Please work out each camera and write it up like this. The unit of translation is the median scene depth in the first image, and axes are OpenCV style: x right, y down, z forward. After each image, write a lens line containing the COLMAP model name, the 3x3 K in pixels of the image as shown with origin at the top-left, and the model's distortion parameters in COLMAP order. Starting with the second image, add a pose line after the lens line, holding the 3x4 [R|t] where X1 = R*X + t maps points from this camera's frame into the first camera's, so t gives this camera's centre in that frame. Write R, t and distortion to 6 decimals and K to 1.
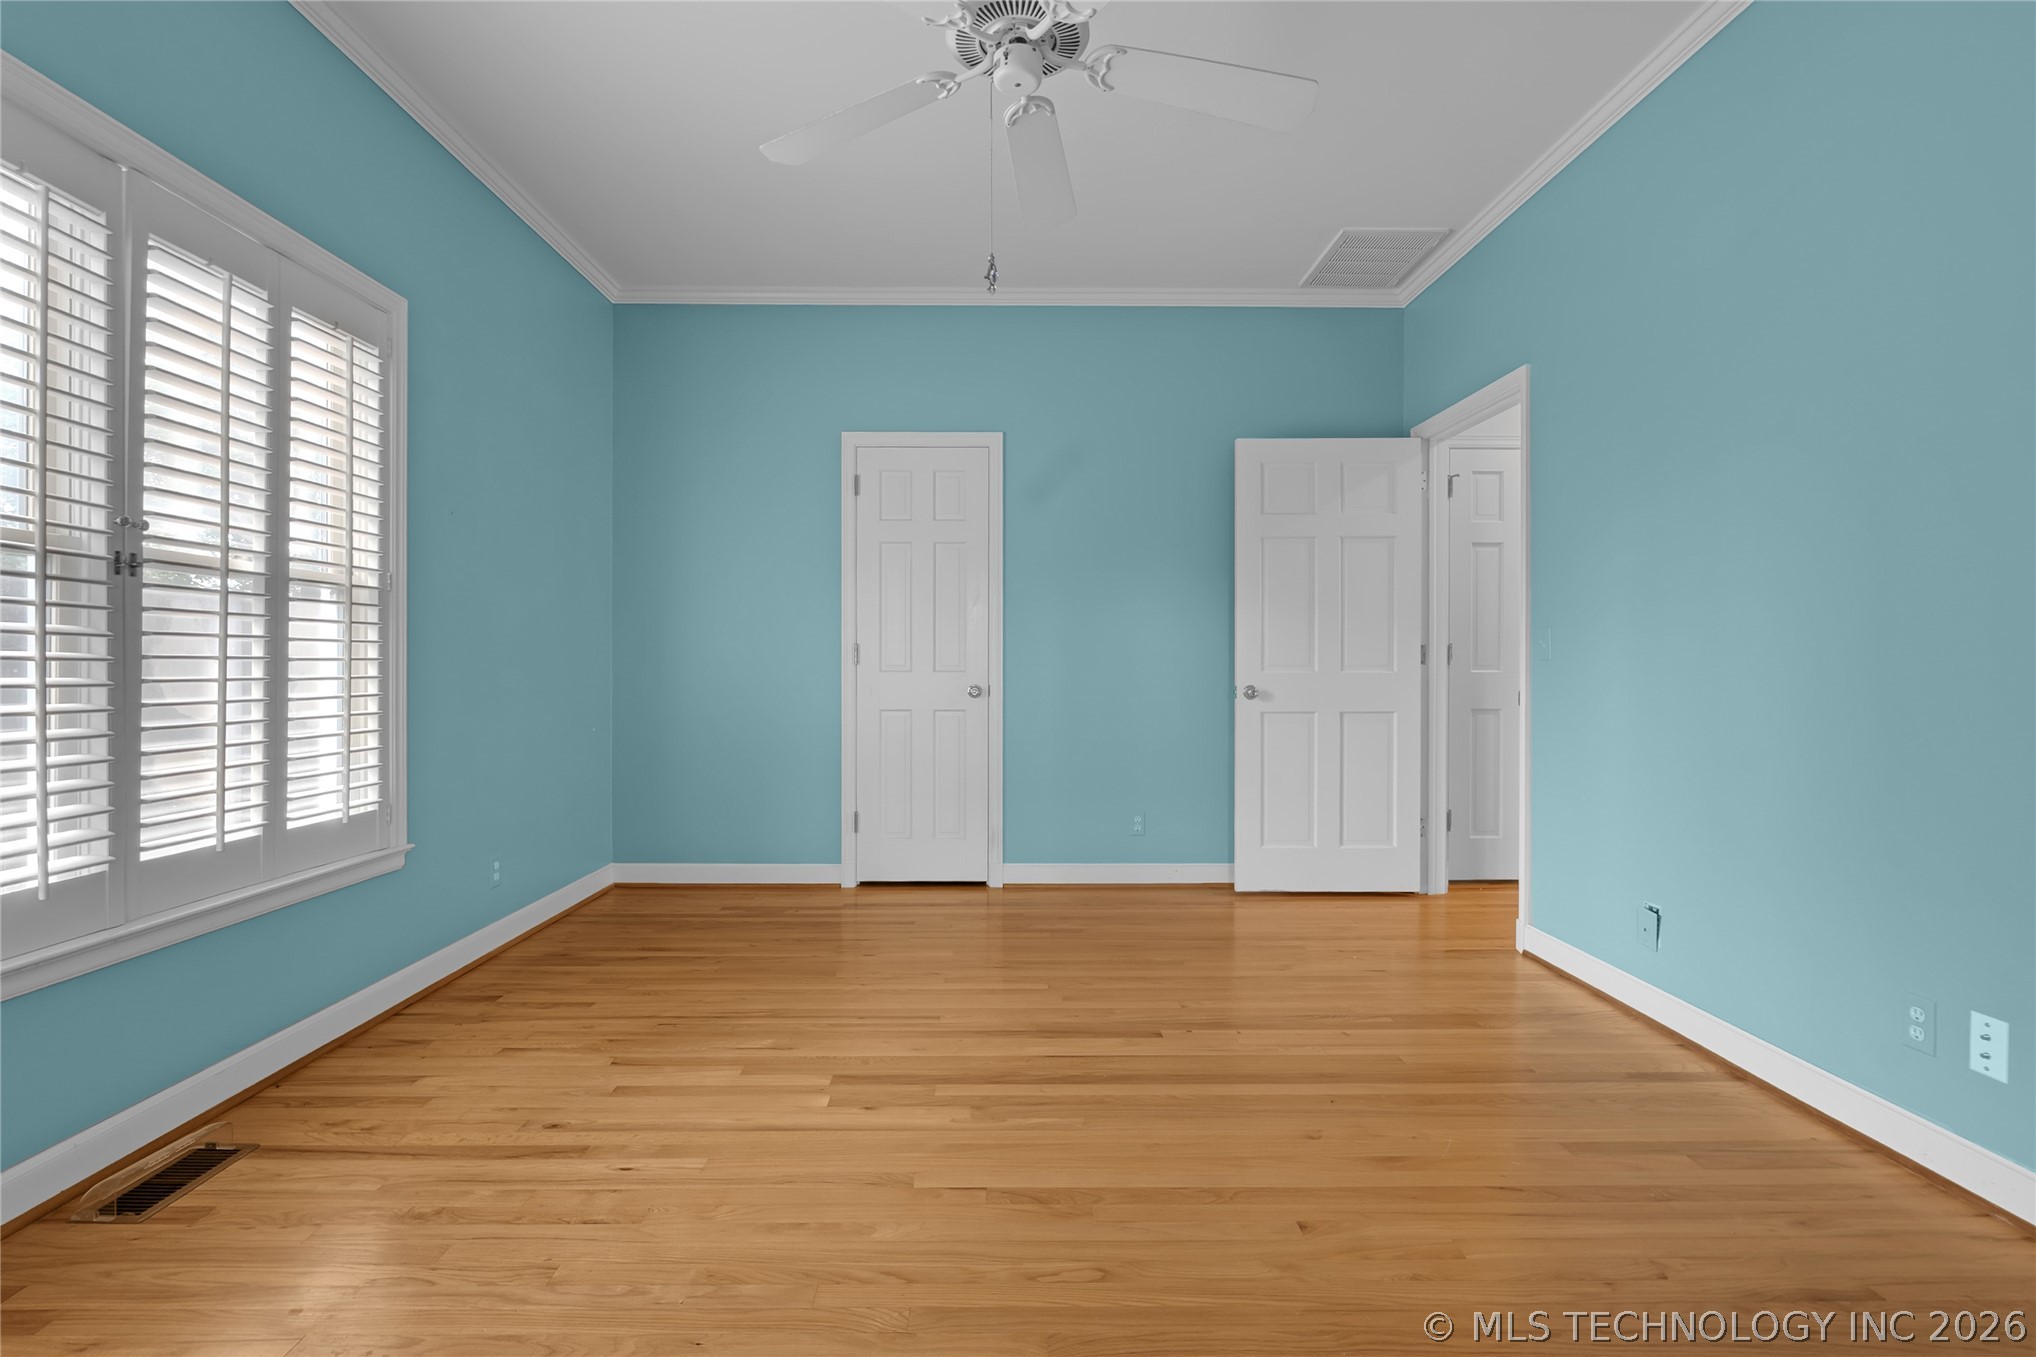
lens RADIAL K [[954.9, 0, 1012.8], [0, 954.9, 667.1], [0, 0, 1]] dist [-0.000113, -0.000047]
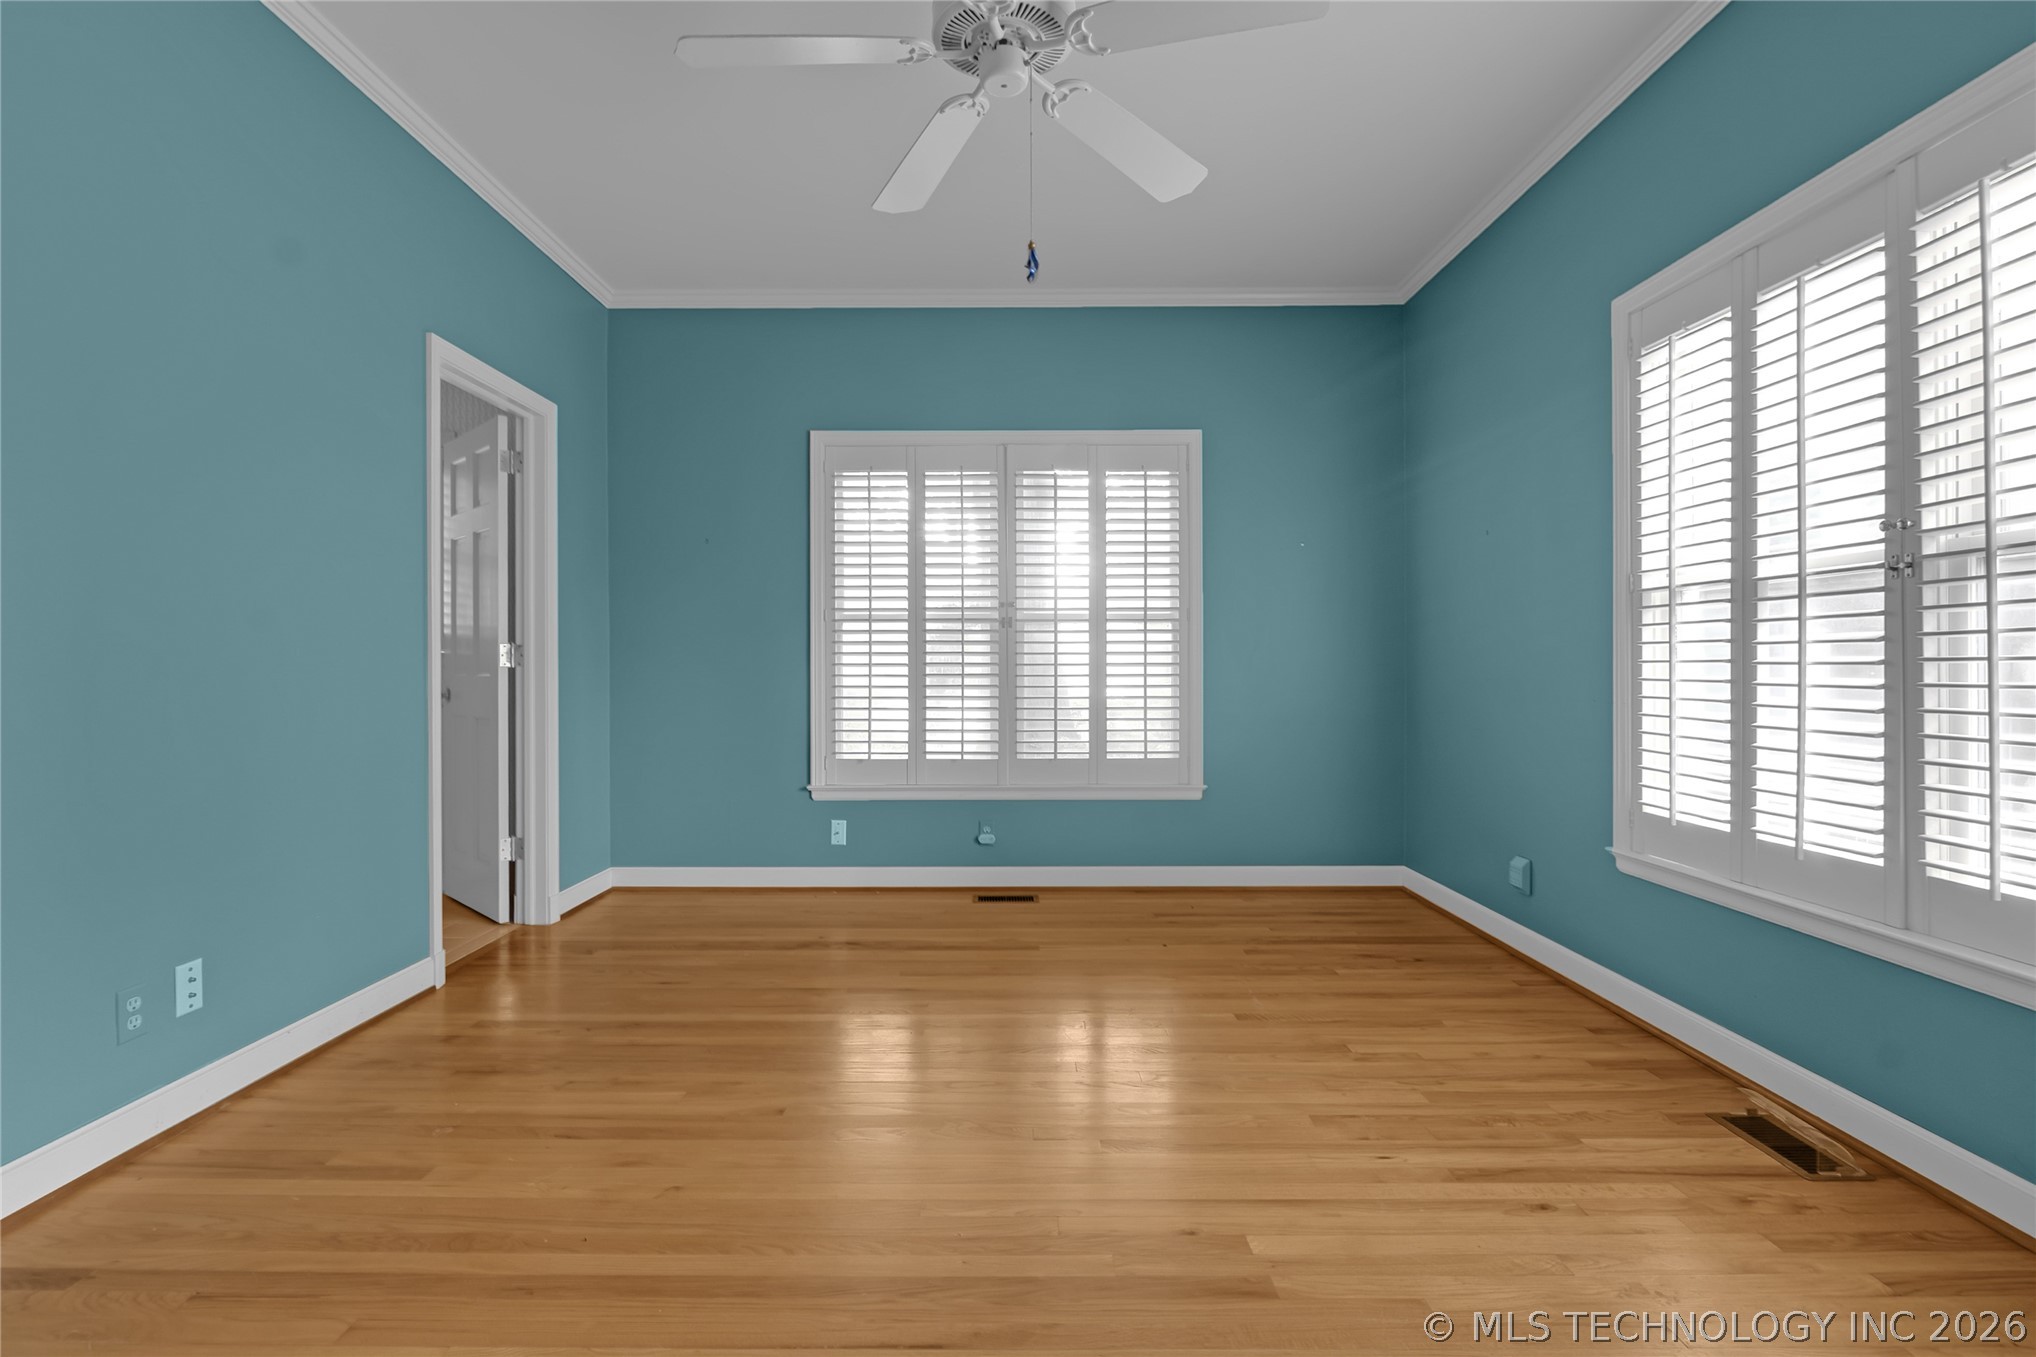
lens RADIAL K [[954.9, 0, 1012.8], [0, 954.9, 667.1], [0, 0, 1]] dist [-0.000113, -0.000047]
pose [[-0.999942, -0.001730, 0.010613, -0.014398], [-0.001719, 0.999998, 0.001043, -0.003885], [-0.010615, 0.001025, -0.999943, 1.964234]]
